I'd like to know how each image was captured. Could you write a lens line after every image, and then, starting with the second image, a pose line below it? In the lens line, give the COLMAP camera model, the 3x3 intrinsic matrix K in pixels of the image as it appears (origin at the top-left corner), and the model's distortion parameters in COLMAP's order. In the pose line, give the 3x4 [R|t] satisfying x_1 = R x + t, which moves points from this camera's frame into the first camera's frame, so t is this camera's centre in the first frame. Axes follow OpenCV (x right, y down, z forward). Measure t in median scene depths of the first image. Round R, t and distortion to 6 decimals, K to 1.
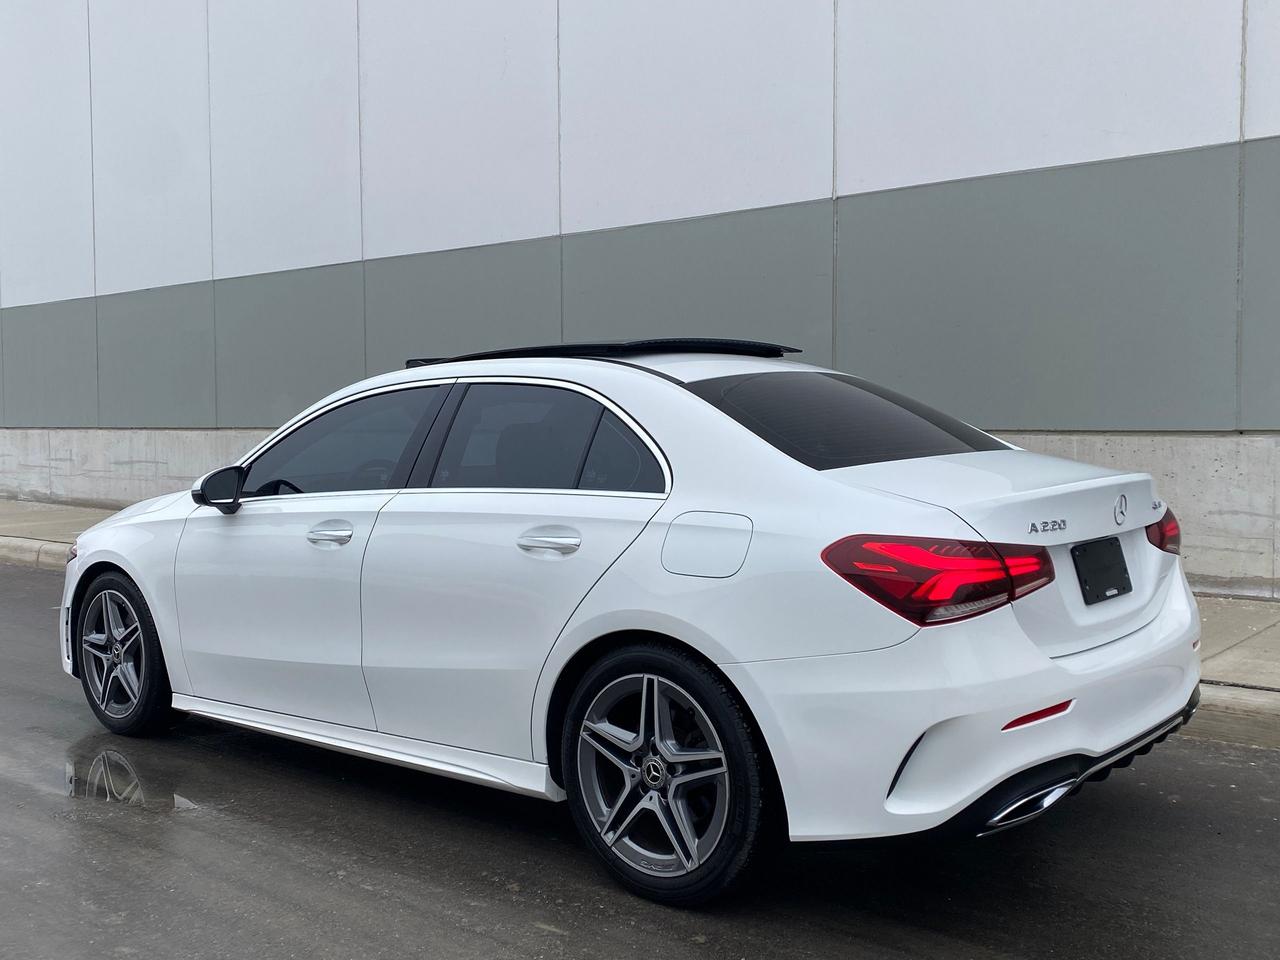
lens RADIAL K [[1254.6, 0, 640.0], [0, 1254.6, 480.0], [0, 0, 1]] dist [0.086840, -0.160031]
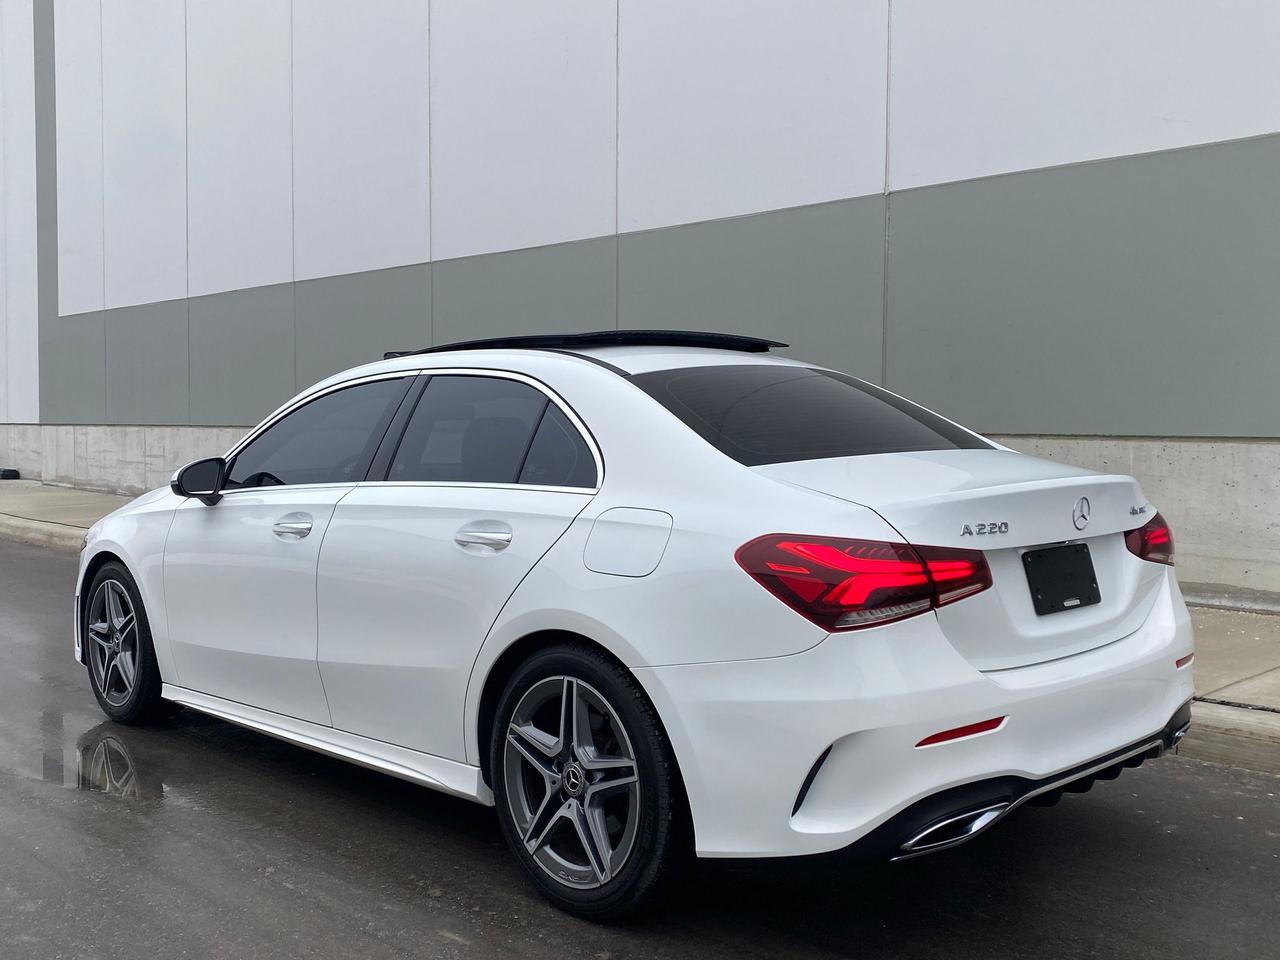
lens RADIAL K [[1254.6, 0, 640.0], [0, 1254.6, 480.0], [0, 0, 1]] dist [0.086840, -0.160031]
pose [[0.995421, 0.014885, -0.094422, 0.135459], [-0.015372, 0.999872, -0.004428, 0.007480], [0.094344, 0.005859, 0.995522, 0.045252]]
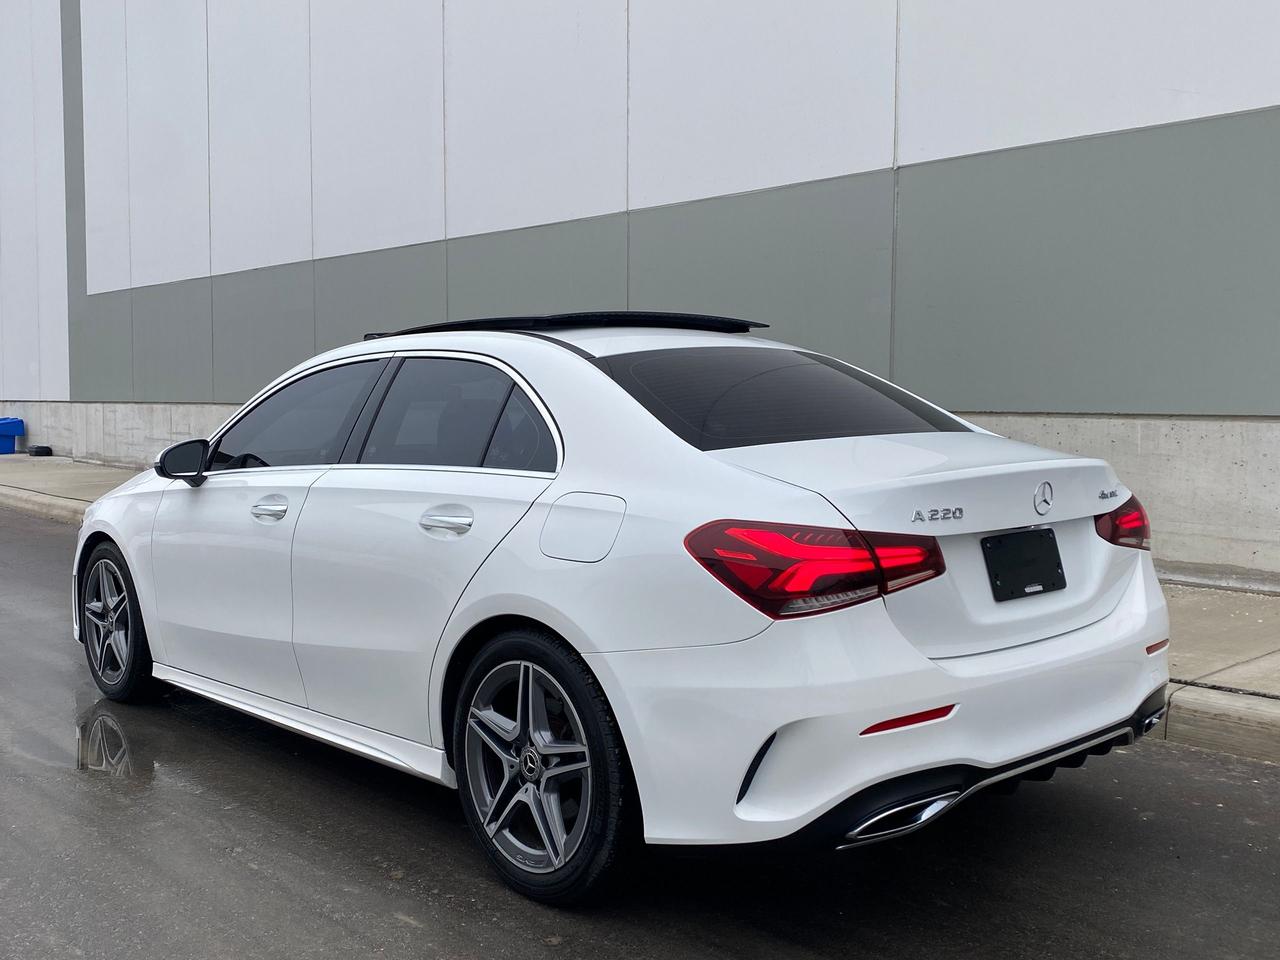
lens RADIAL K [[1254.6, 0, 640.0], [0, 1254.6, 480.0], [0, 0, 1]] dist [0.086840, -0.160031]
pose [[0.992133, 0.016911, -0.124037, 0.190447], [-0.015060, 0.999761, 0.015846, 0.000199], [0.124275, -0.013853, 0.992151, 0.057585]]
